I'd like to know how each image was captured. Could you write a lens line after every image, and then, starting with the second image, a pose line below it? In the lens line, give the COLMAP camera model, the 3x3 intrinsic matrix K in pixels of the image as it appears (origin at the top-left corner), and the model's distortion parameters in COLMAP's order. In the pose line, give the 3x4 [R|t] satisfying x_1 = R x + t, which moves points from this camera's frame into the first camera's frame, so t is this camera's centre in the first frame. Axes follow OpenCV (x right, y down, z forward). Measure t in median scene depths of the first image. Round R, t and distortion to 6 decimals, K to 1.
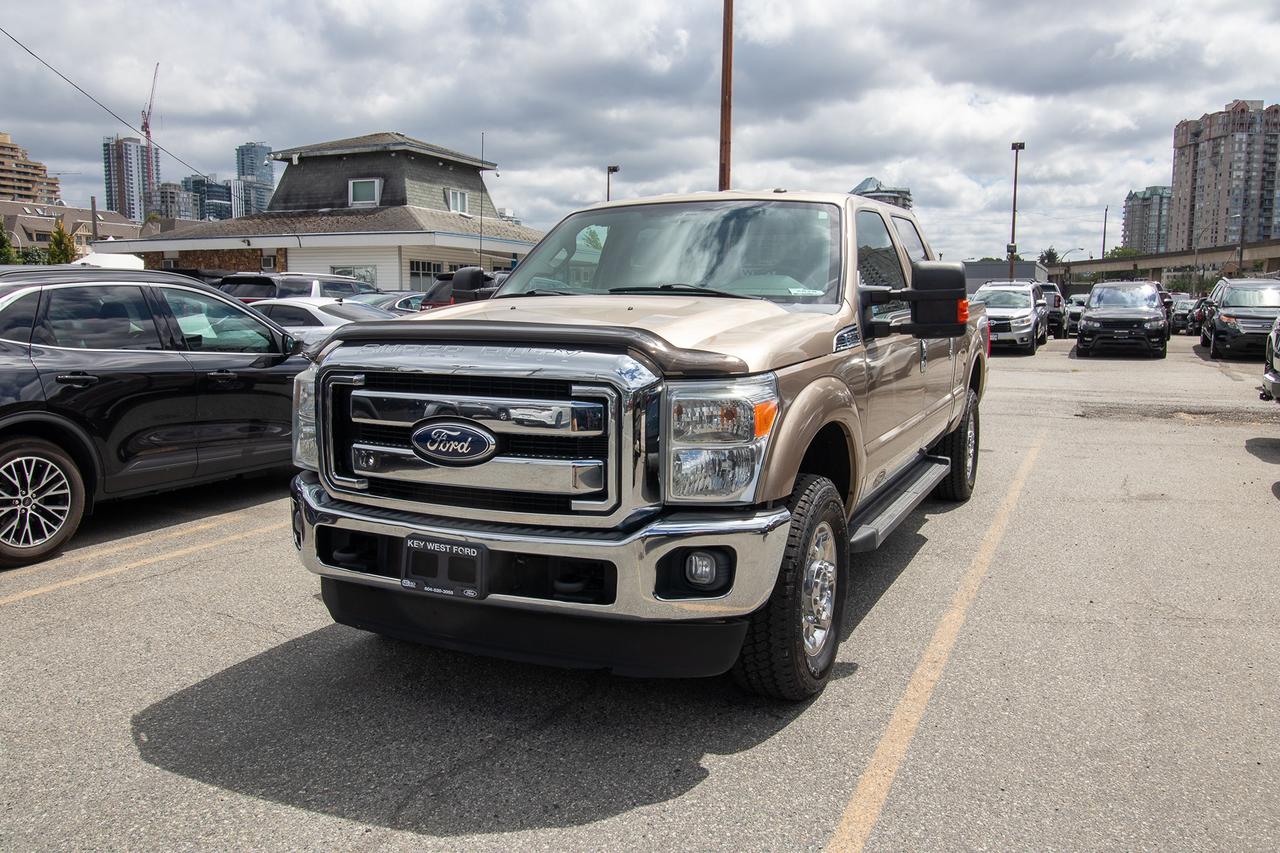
lens RADIAL K [[1017.5, 0, 661.1], [0, 1017.5, 426.9], [0, 0, 1]] dist [0.014799, -0.002224]
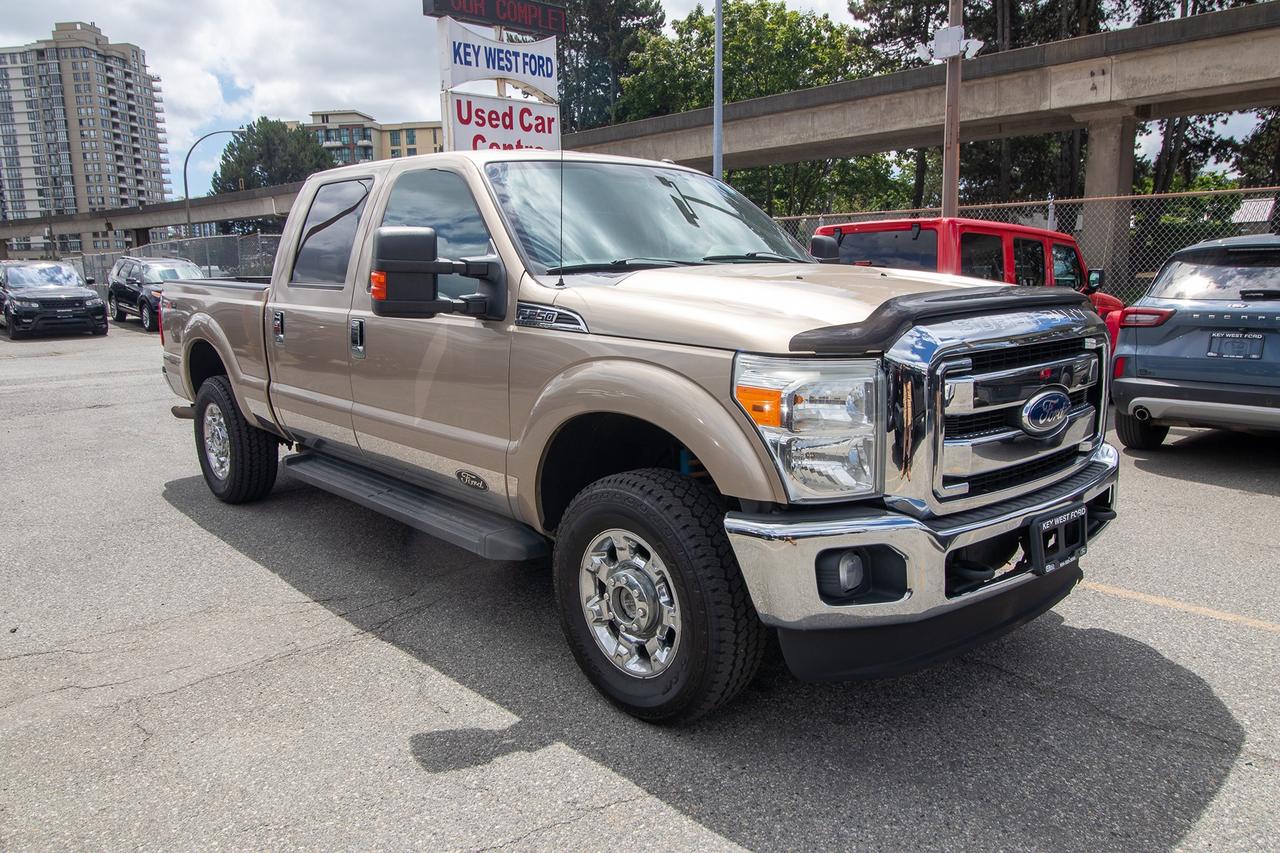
lens RADIAL K [[911.0, 0, 657.6], [0, 911.0, 426.2], [0, 0, 1]] dist [0.011113, -0.006979]
pose [[0.379743, -0.165709, 0.910129, -1.062564], [0.132464, 0.983428, 0.123786, -0.119708], [-0.915559, 0.073553, 0.395400, 0.928790]]
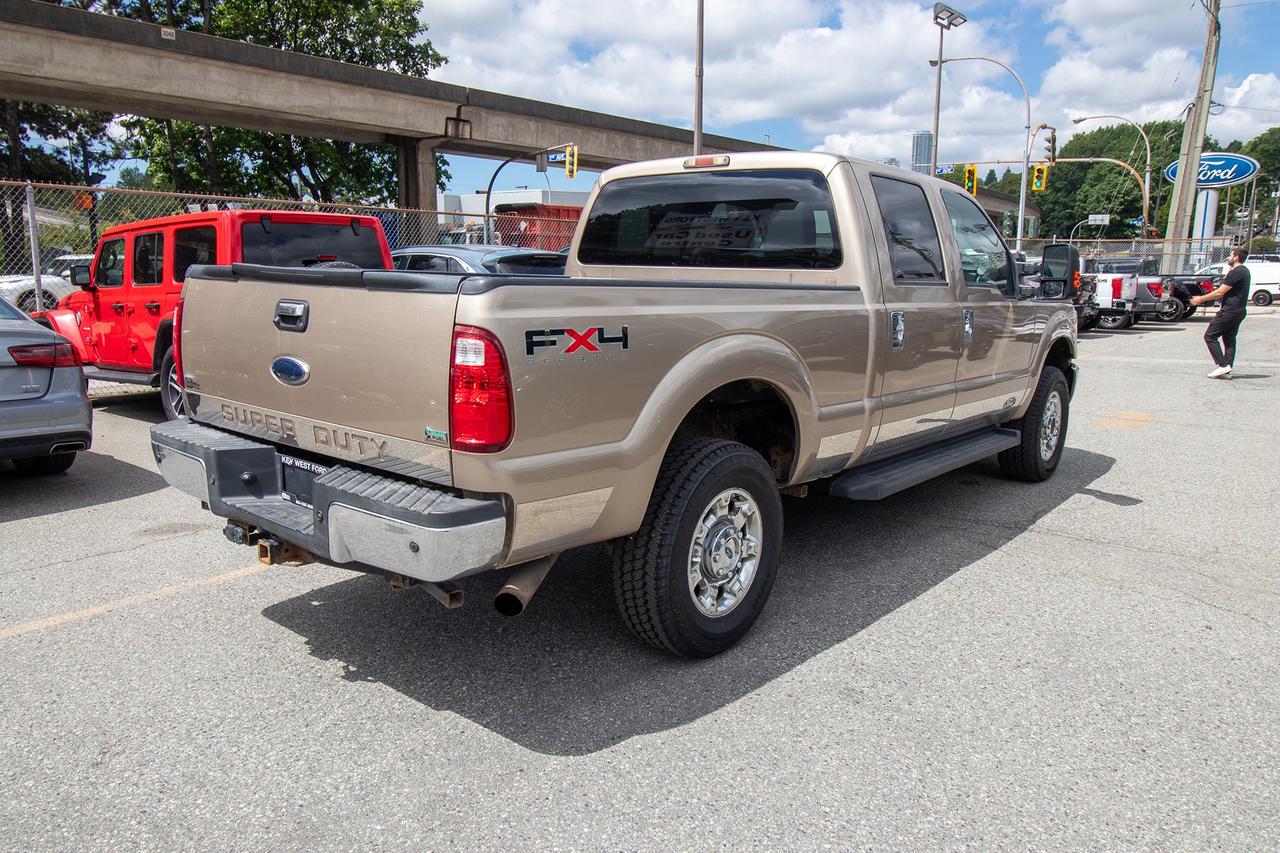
lens RADIAL K [[911.0, 0, 657.6], [0, 911.0, 426.2], [0, 0, 1]] dist [0.011113, -0.006979]
pose [[-0.959067, -0.071668, 0.273962, -0.091592], [0.023967, 0.943430, 0.330704, -0.453458], [-0.282165, 0.323733, -0.903095, 3.104546]]
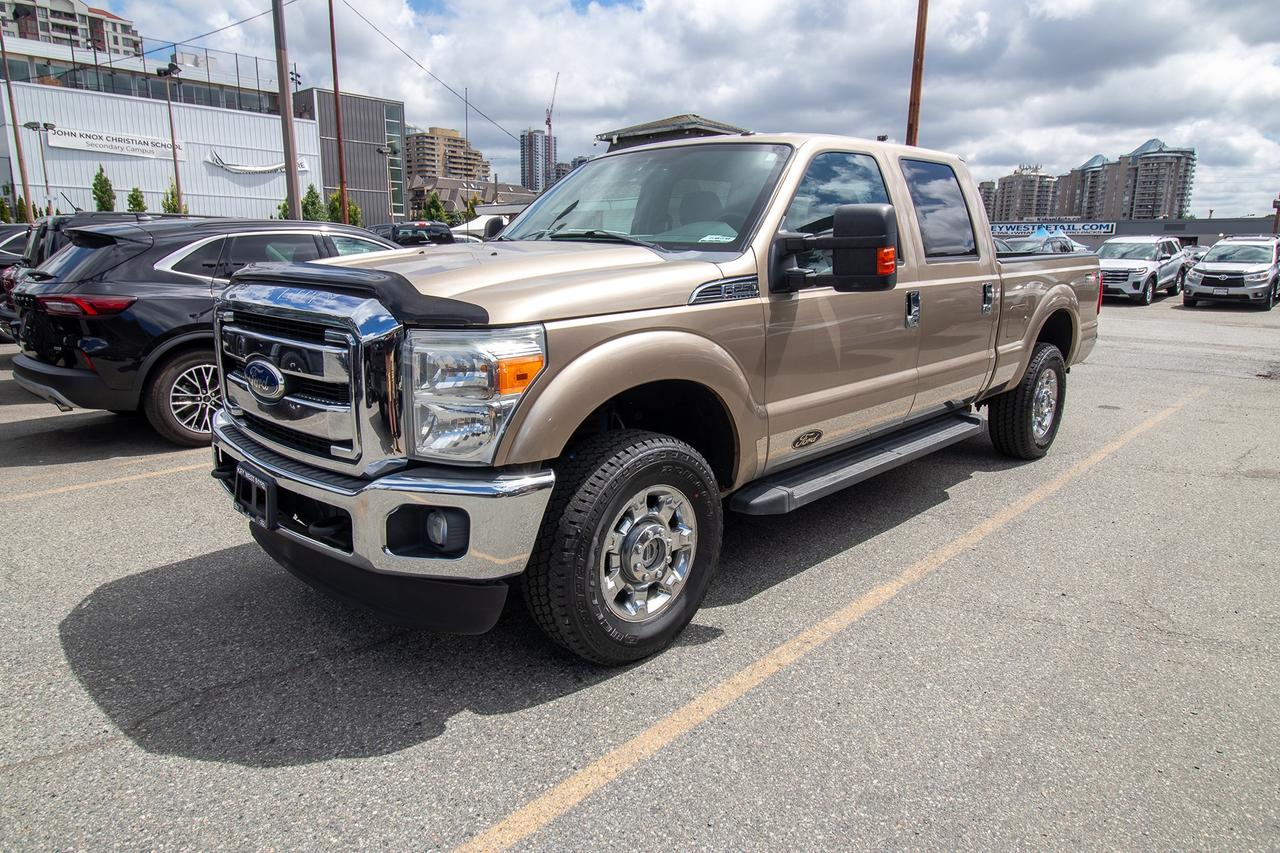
lens RADIAL K [[803.2, 0, 650.9], [0, 803.2, 421.4], [0, 0, 1]] dist [0.004041, -0.000502]
pose [[0.942604, 0.077325, -0.324836, 0.416198], [-0.049720, 0.994475, 0.092452, -0.036207], [0.330190, -0.070995, 0.941241, 0.321709]]
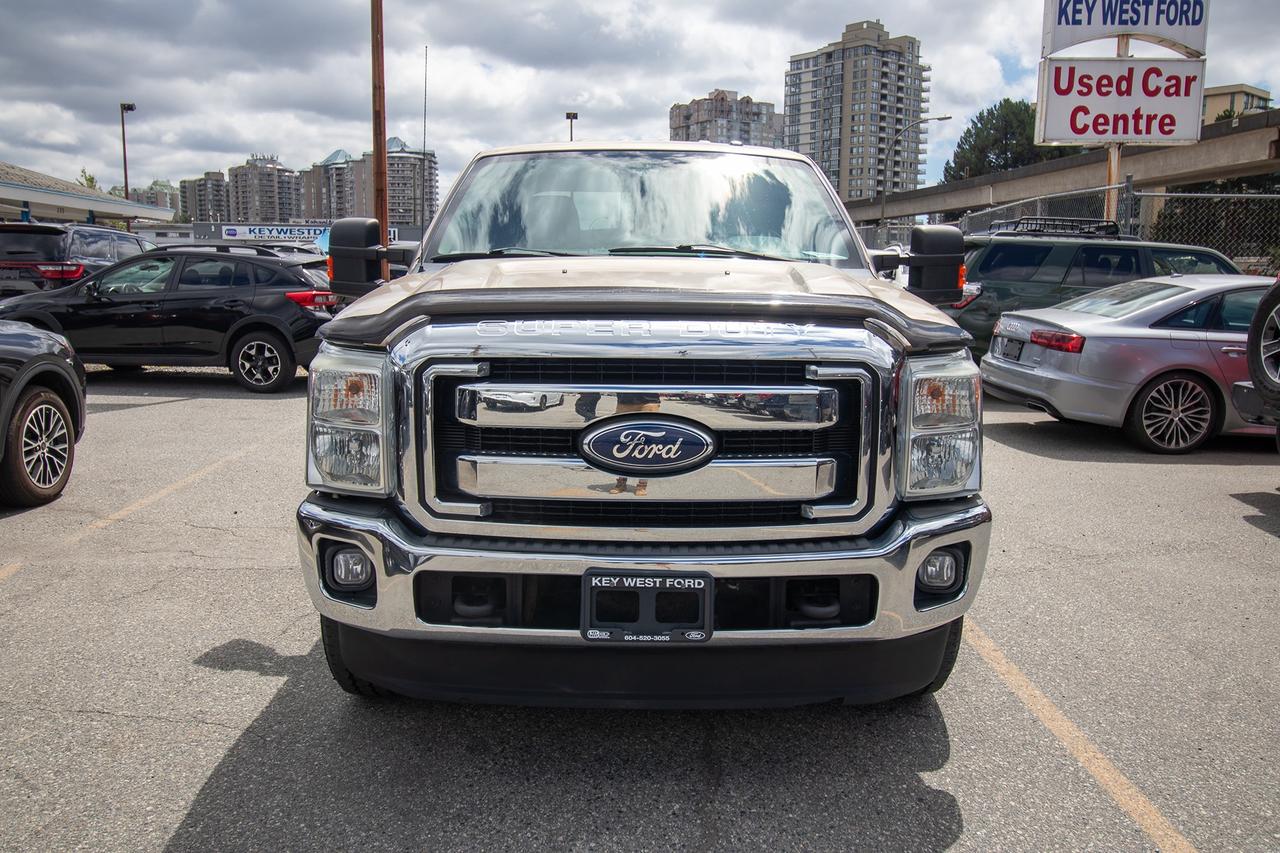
lens RADIAL K [[1017.5, 0, 661.1], [0, 1017.5, 426.9], [0, 0, 1]] dist [0.014799, -0.002224]
pose [[0.899040, -0.060738, 0.433632, -0.494113], [0.045487, 0.997929, 0.045472, -0.031500], [-0.435496, -0.021156, 0.899942, 0.279234]]
